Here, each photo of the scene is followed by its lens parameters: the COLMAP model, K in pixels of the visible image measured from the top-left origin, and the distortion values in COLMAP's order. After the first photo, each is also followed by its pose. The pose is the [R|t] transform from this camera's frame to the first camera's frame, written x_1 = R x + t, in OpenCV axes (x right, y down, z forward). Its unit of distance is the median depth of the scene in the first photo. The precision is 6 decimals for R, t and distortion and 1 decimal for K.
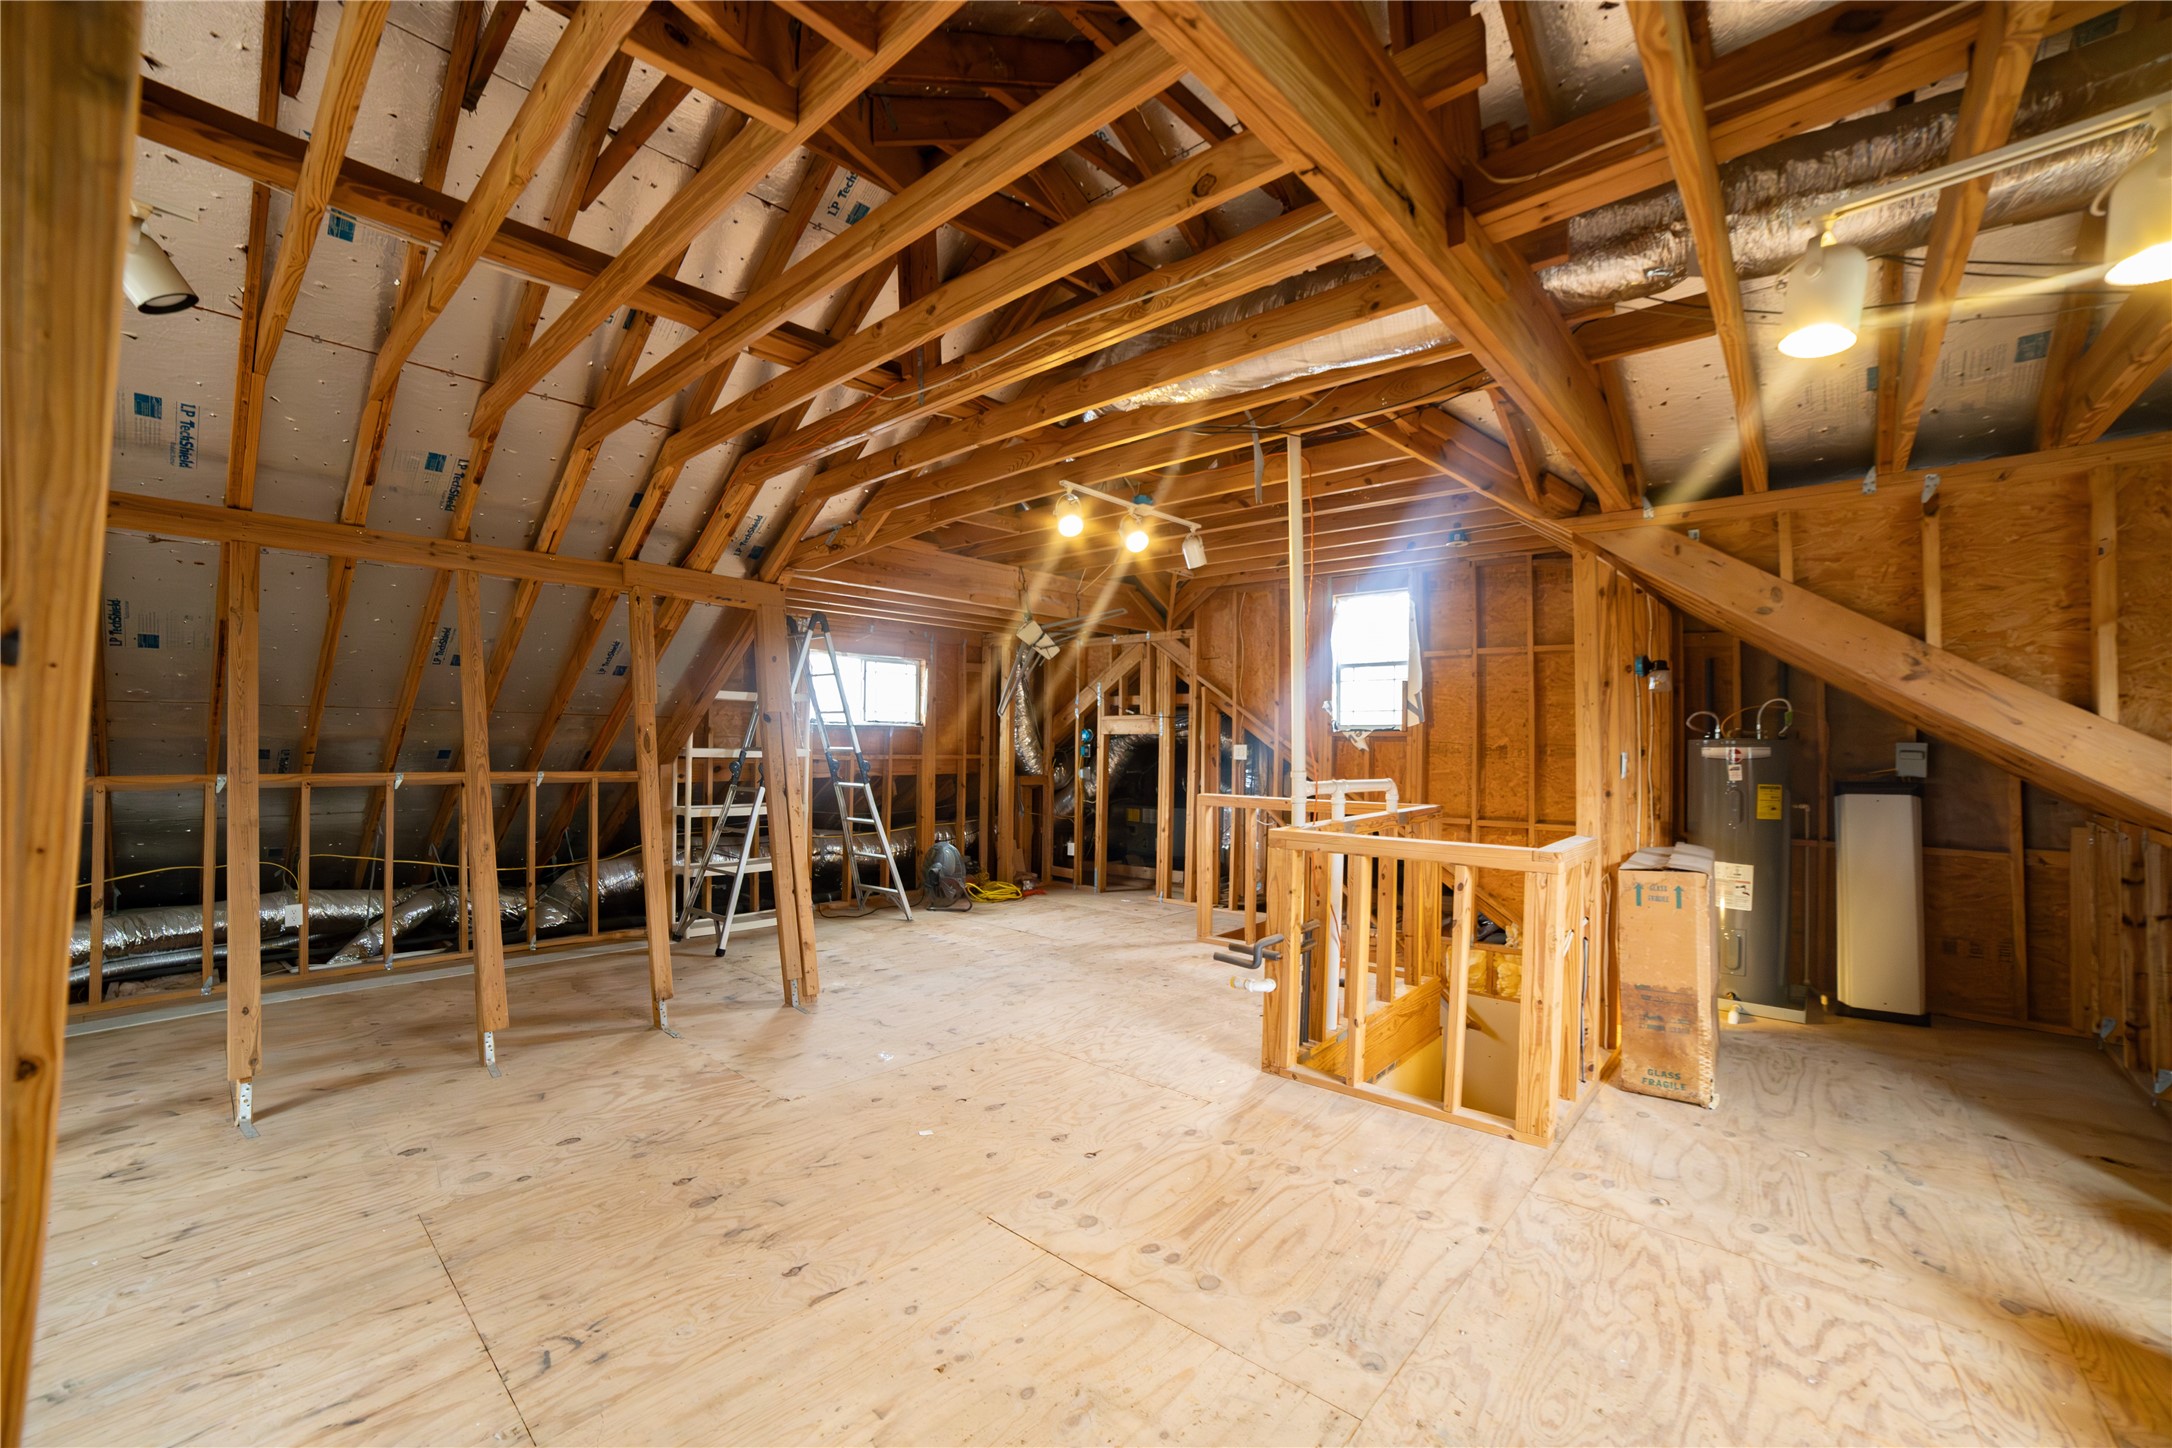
lens RADIAL K [[860.2, 0, 1086.0], [0, 860.2, 724.0], [0, 0, 1]] dist [-0.063333, 0.028105]
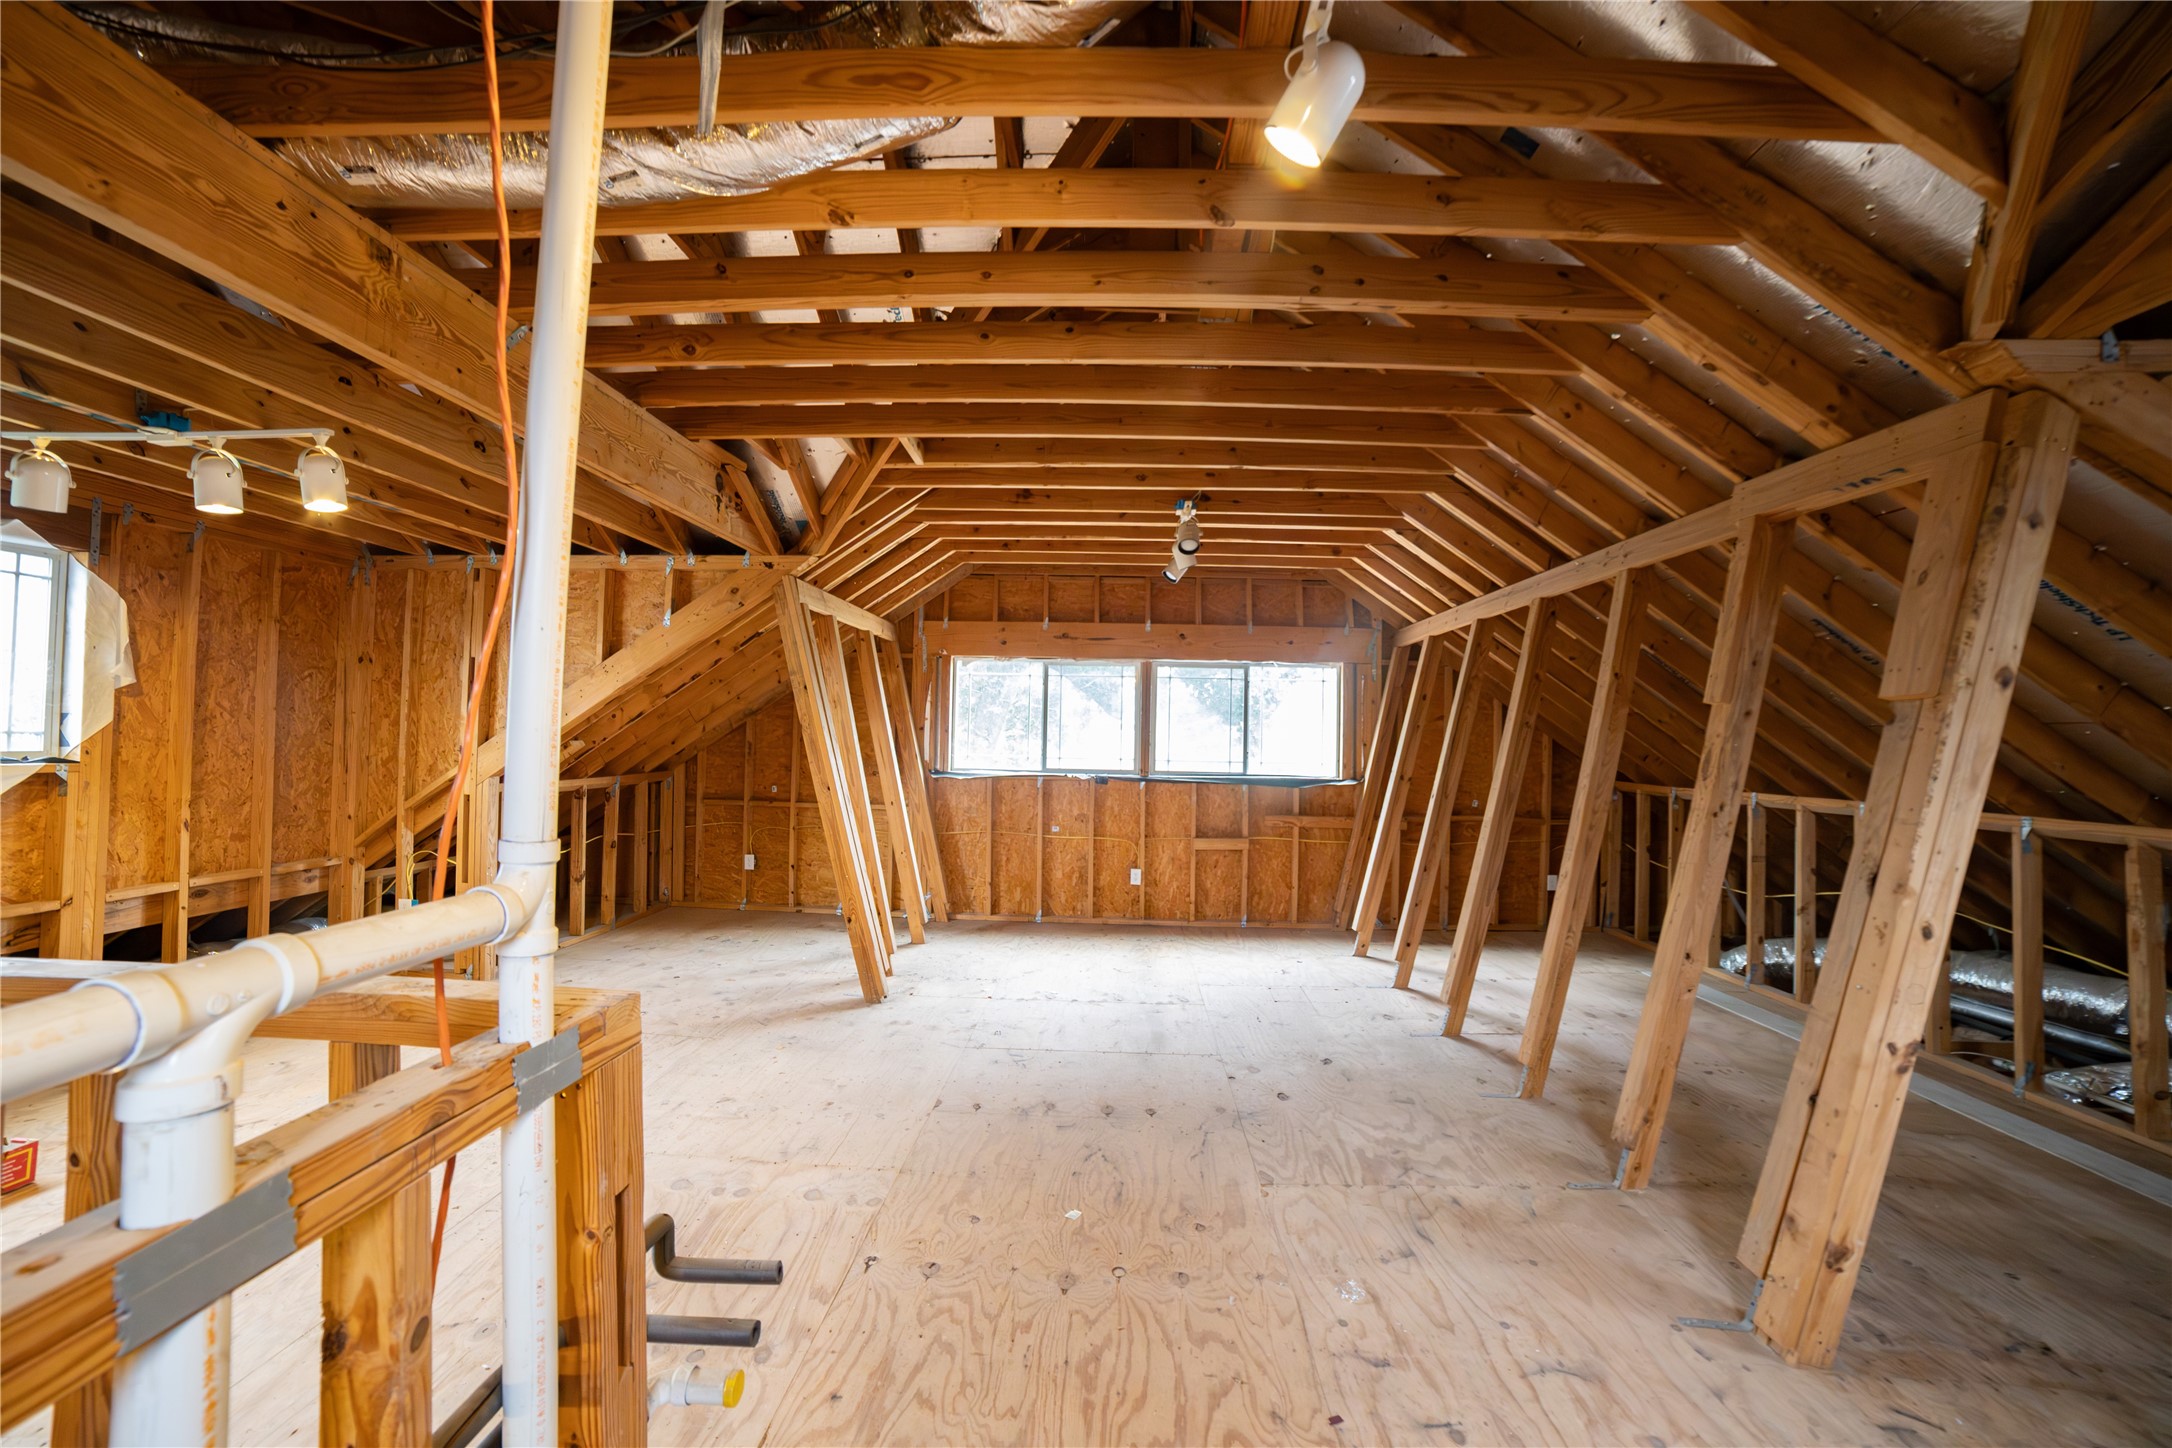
lens RADIAL K [[860.2, 0, 1086.0], [0, 860.2, 724.0], [0, 0, 1]] dist [-0.063333, 0.028105]
pose [[-0.757463, -0.033927, -0.651996, 0.321001], [-0.006649, 0.998998, -0.044258, 0.024770], [0.652844, -0.029189, -0.756930, 1.440064]]
